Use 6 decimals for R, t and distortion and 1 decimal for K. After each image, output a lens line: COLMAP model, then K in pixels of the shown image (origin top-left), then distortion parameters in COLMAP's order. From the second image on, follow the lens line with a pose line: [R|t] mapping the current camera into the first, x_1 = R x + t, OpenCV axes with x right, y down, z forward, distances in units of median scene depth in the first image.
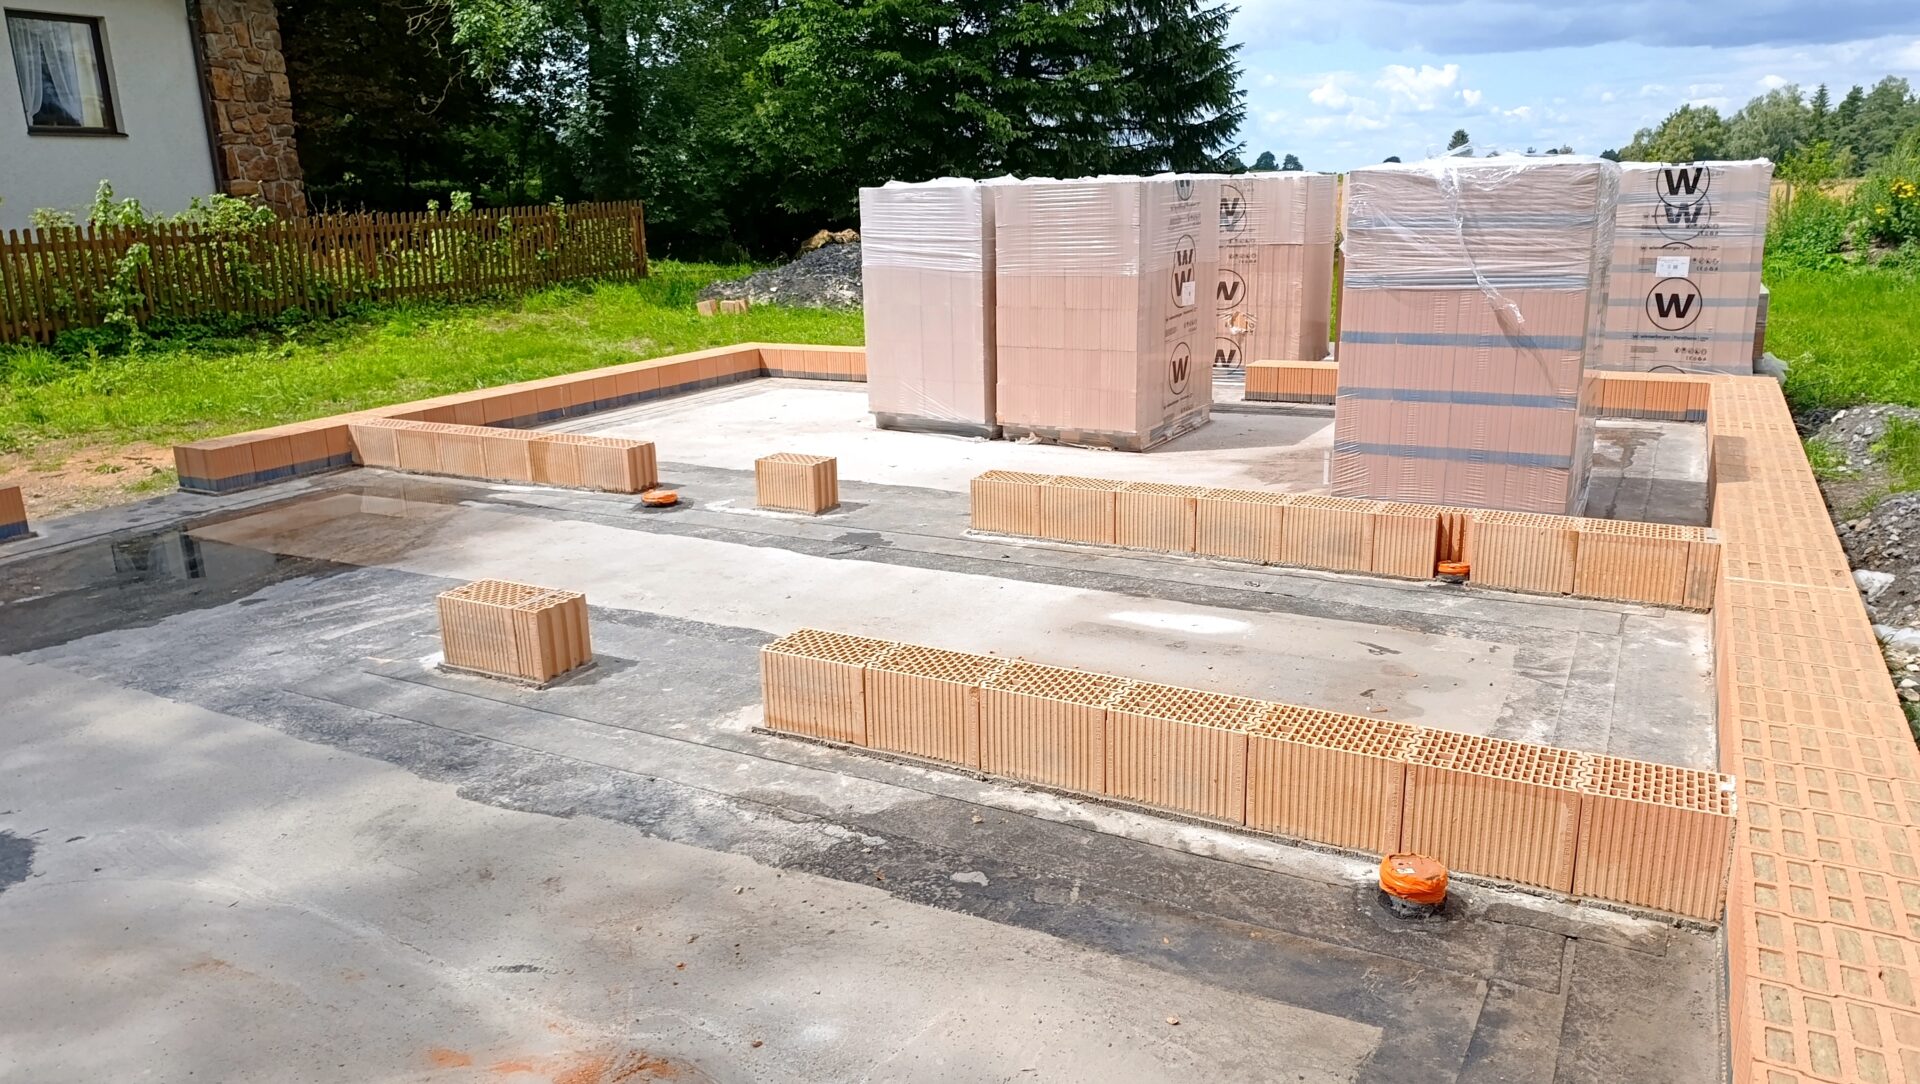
lens RADIAL K [[1305.8, 0, 971.7], [0, 1305.8, 521.6], [0, 0, 1]] dist [0.019301, -0.029545]
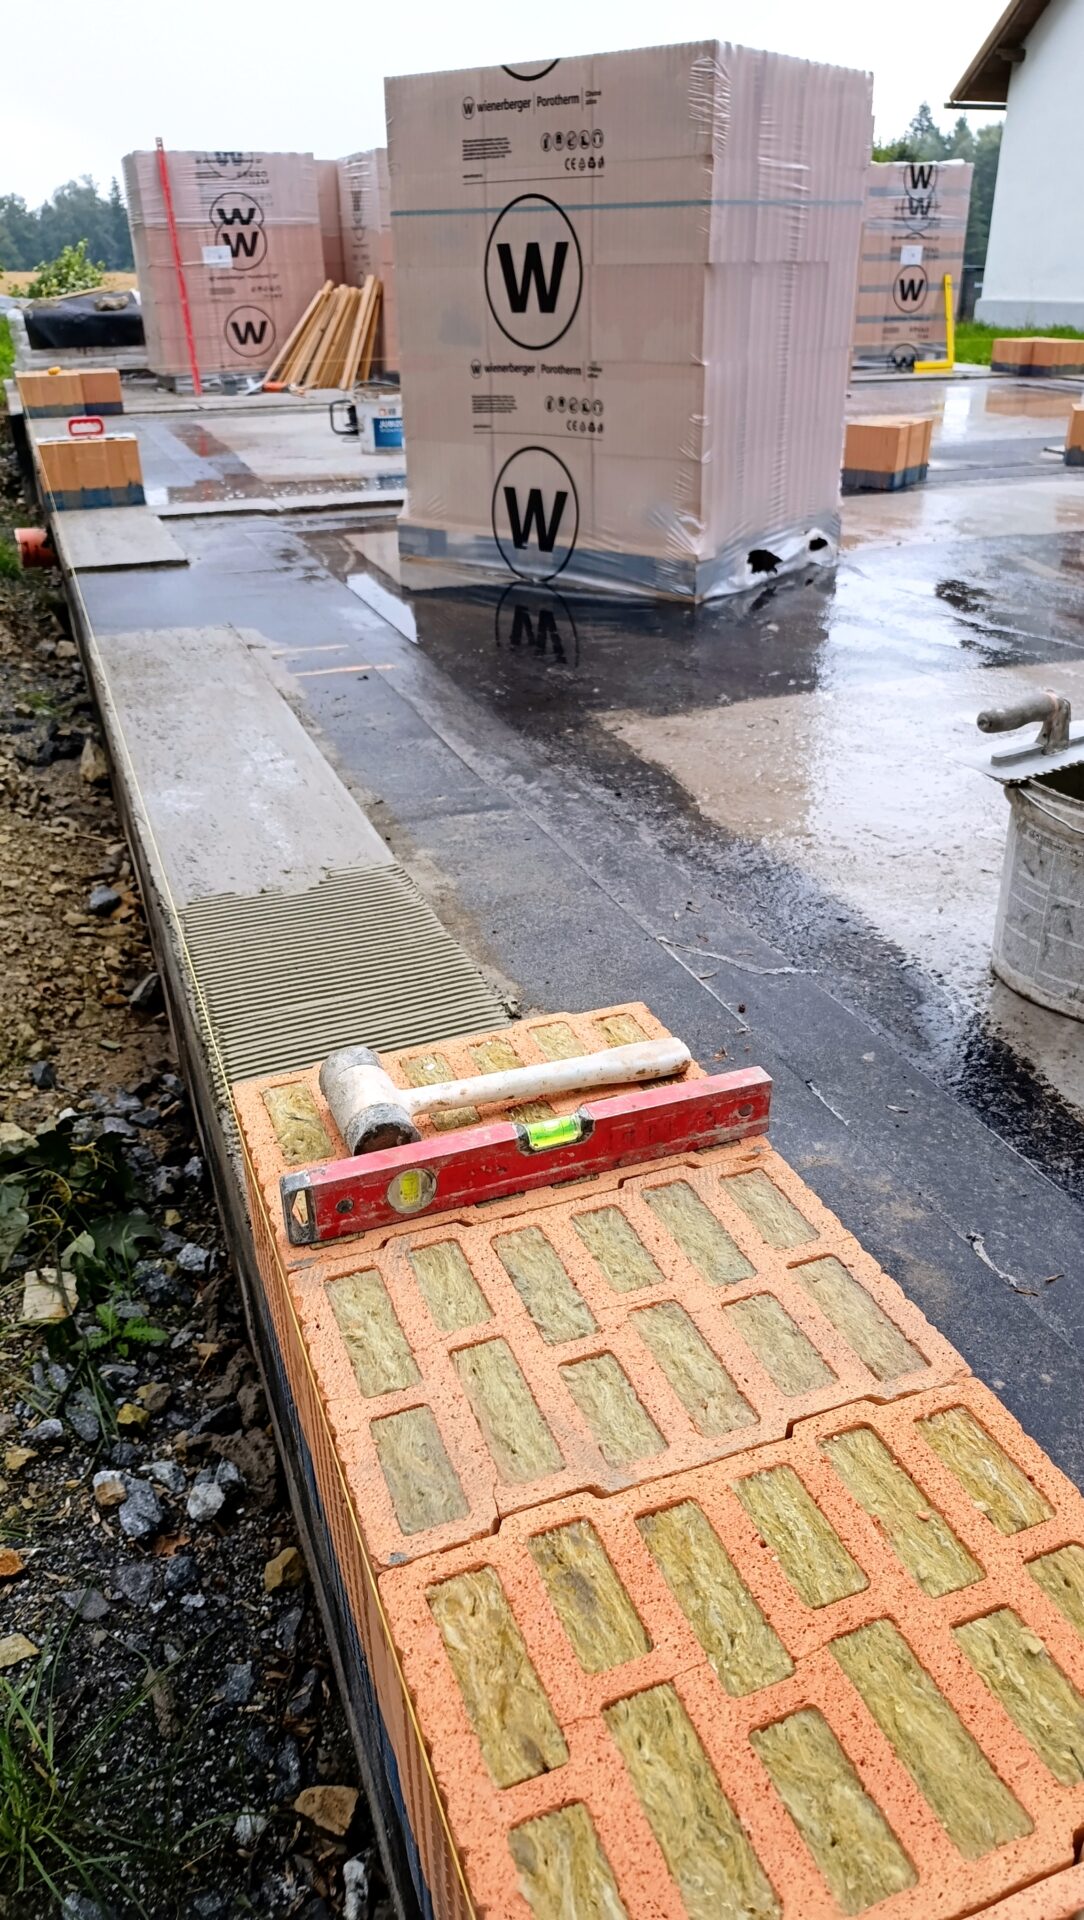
lens RADIAL K [[1305.8, 0, 534.2], [0, 1305.8, 961.4], [0, 0, 1]] dist [0.019301, -0.029545]
pose [[0.657839, -0.337117, 0.673498, -0.507153], [0.178671, 0.938557, 0.295274, 0.000689], [-0.731659, -0.073908, 0.677652, 0.257465]]
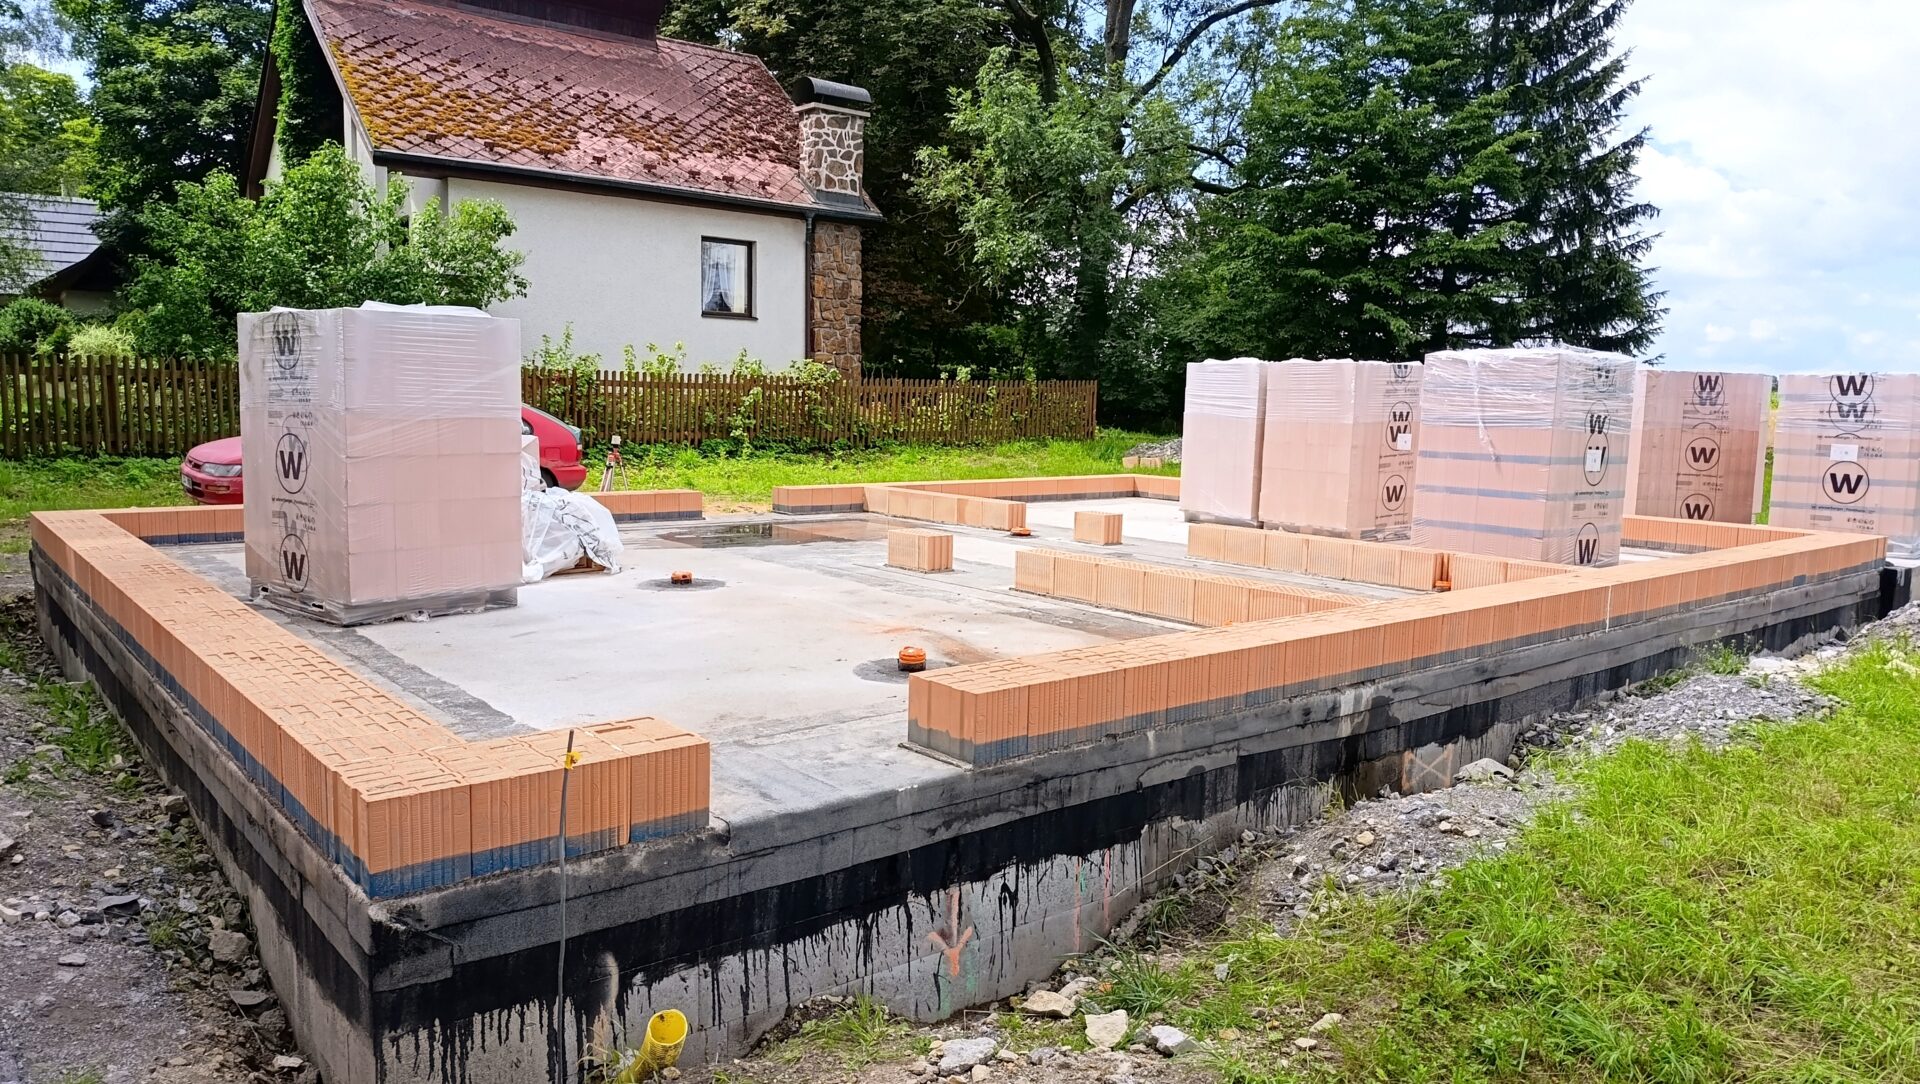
lens RADIAL K [[1305.8, 0, 955.3], [0, 1305.8, 527.9], [0, 0, 1]] dist [0.019301, -0.029545]
pose [[0.924718, 0.086173, -0.370771, 0.151984], [-0.138221, 0.983569, -0.116132, 0.091774], [0.354671, 0.158637, 0.921435, -0.288816]]
